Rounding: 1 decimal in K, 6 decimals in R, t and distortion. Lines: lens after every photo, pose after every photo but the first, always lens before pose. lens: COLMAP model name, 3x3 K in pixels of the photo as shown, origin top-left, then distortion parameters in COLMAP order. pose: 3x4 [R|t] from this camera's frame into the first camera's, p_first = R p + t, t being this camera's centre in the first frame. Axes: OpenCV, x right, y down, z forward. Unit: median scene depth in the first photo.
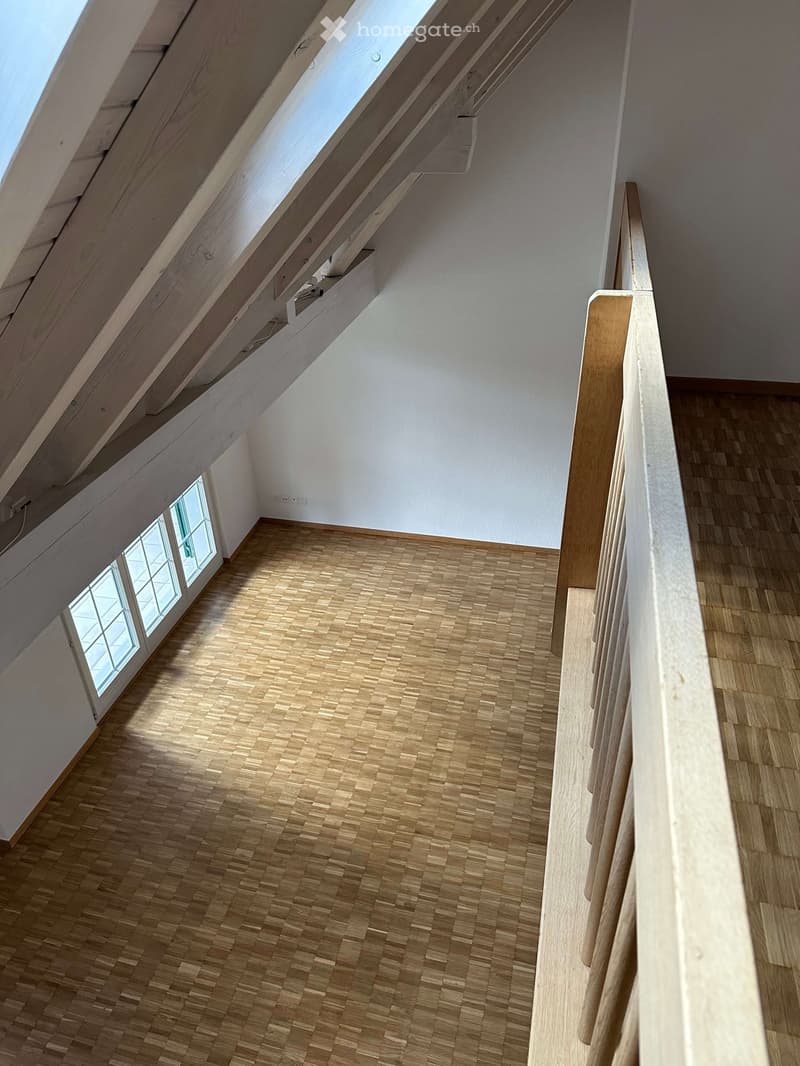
lens RADIAL K [[732.8, 0, 400.0], [0, 732.8, 533.0], [0, 0, 1]] dist [0.002908, -0.003672]
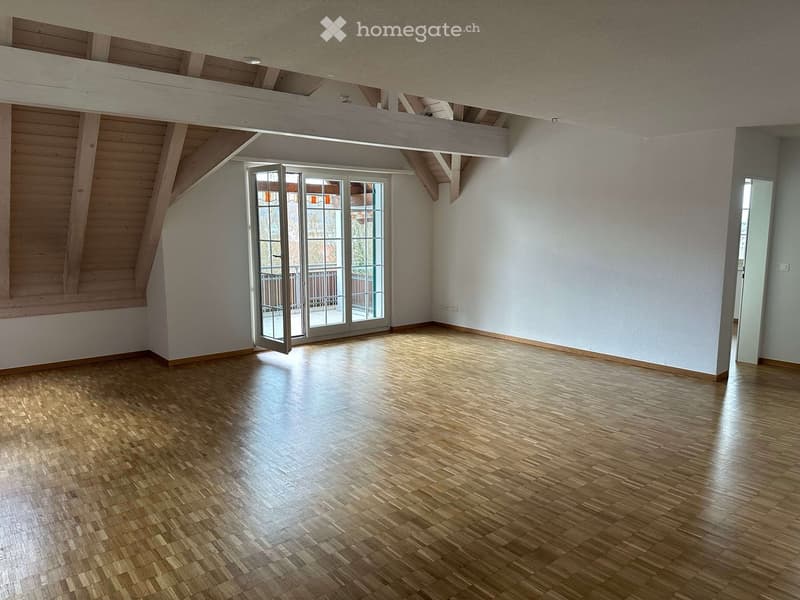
lens RADIAL K [[549.9, 0, 400.0], [0, 549.9, 300.0], [0, 0, 1]] dist [0.002908, -0.003672]
pose [[0.808477, 0.111673, -0.577836, 0.550239], [-0.334616, 0.894916, -0.295225, 0.405756], [0.484146, 0.432036, 0.760886, 0.160629]]
